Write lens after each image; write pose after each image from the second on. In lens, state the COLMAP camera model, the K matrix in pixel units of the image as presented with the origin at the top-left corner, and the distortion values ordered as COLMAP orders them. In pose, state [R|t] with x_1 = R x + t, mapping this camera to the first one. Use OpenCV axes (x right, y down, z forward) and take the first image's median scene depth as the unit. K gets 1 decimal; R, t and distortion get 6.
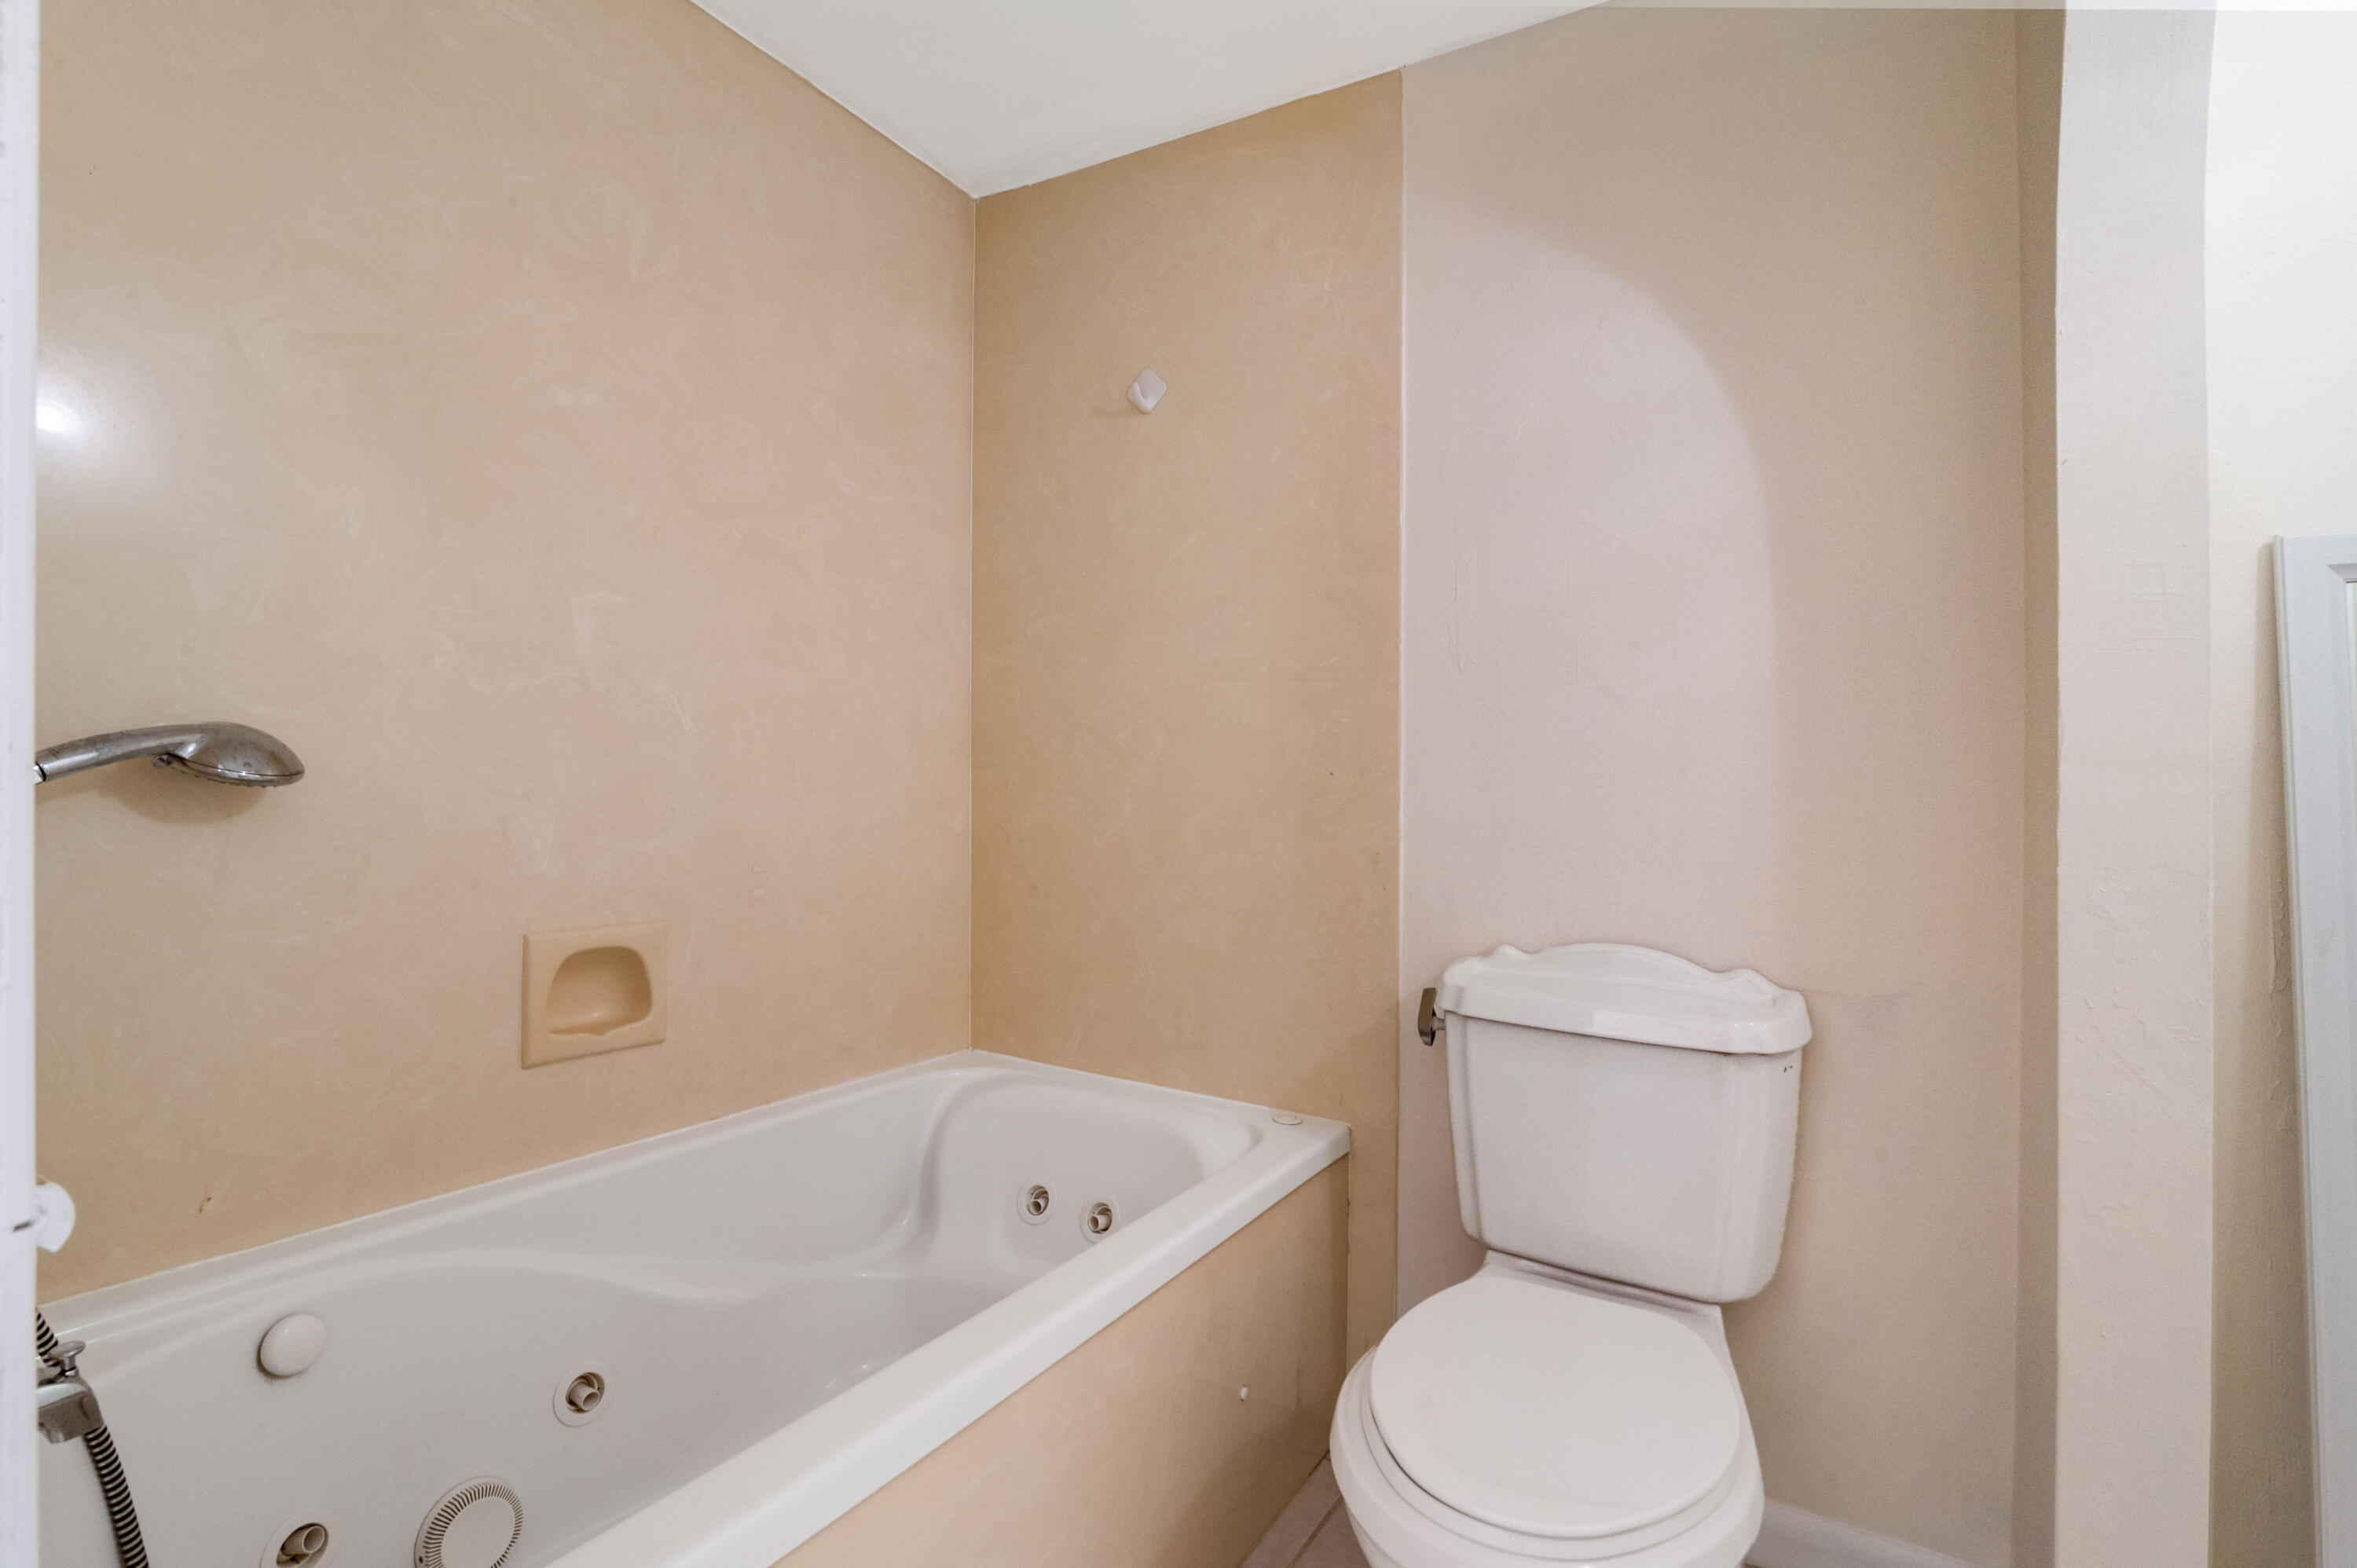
lens RADIAL K [[1092.7, 0, 1189.5], [0, 1092.7, 797.9], [0, 0, 1]] dist [-0.007304, 0.000133]
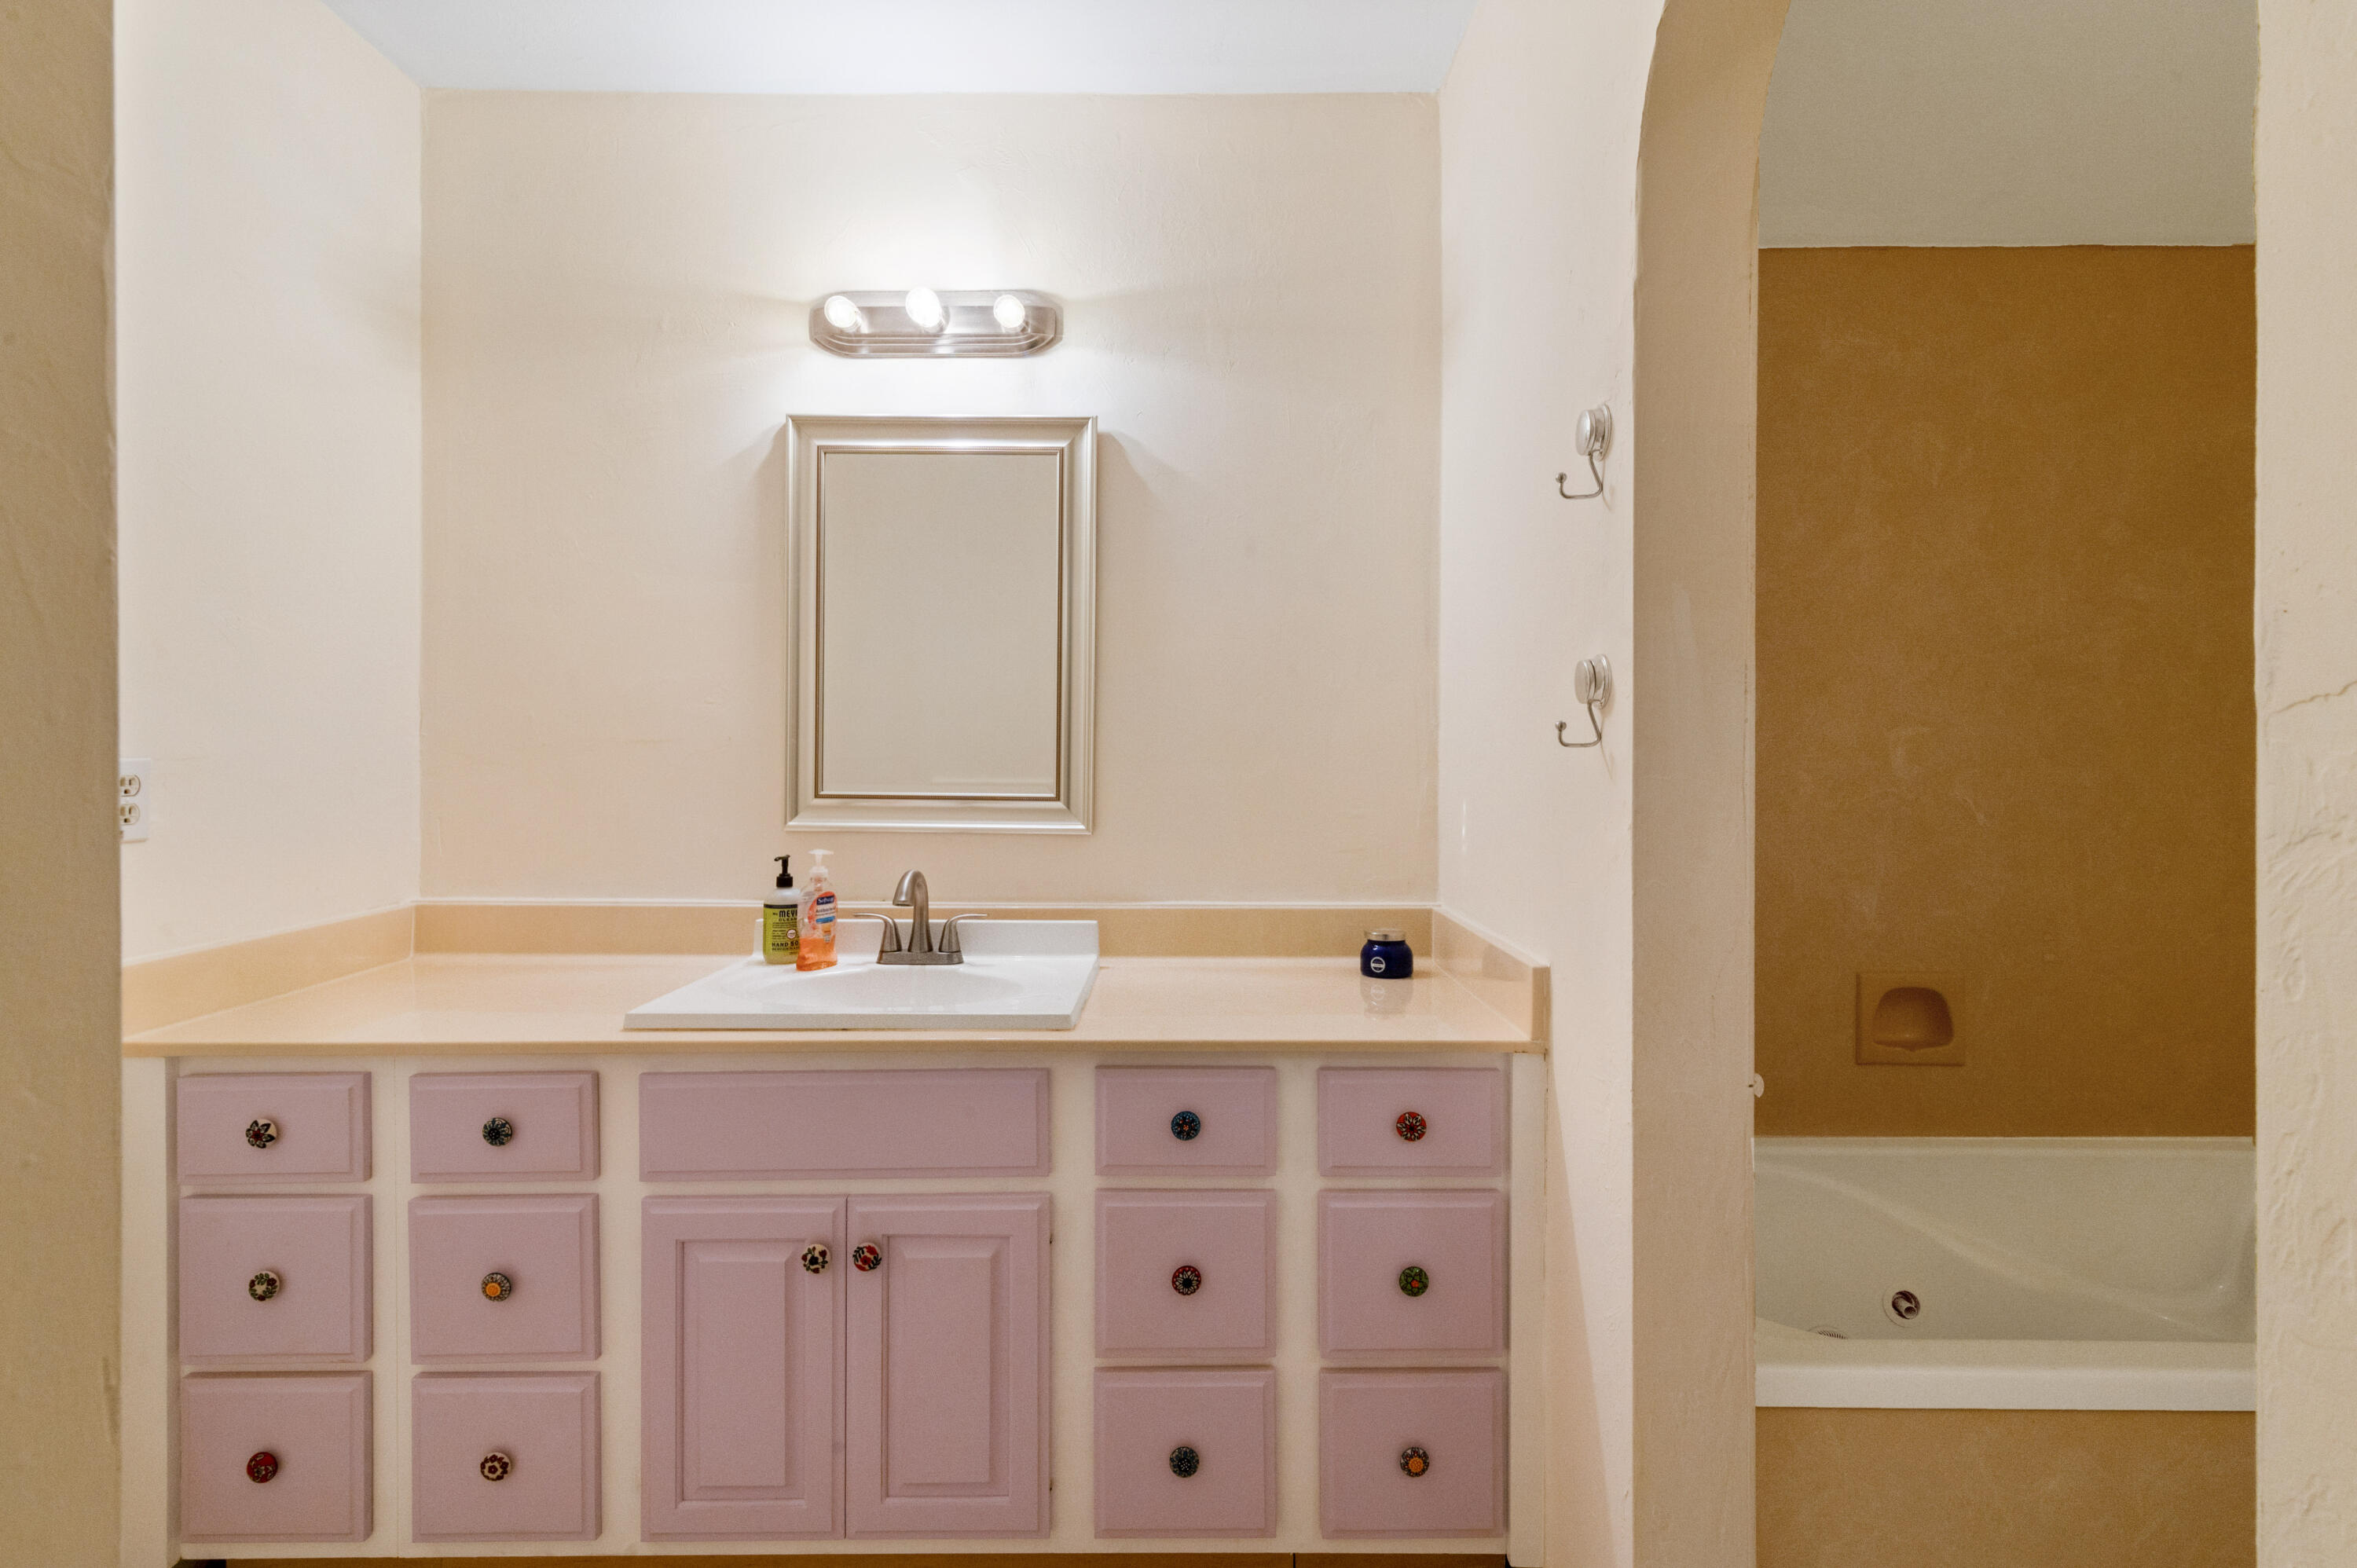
lens RADIAL K [[1137.5, 0, 1164.6], [0, 1137.5, 785.7], [0, 0, 1]] dist [0.002545, -0.000012]
pose [[0.502960, -0.007509, -0.864277, 0.231407], [0.007347, 0.999963, -0.004412, -0.119548], [0.864279, -0.004131, 0.502997, -0.543463]]
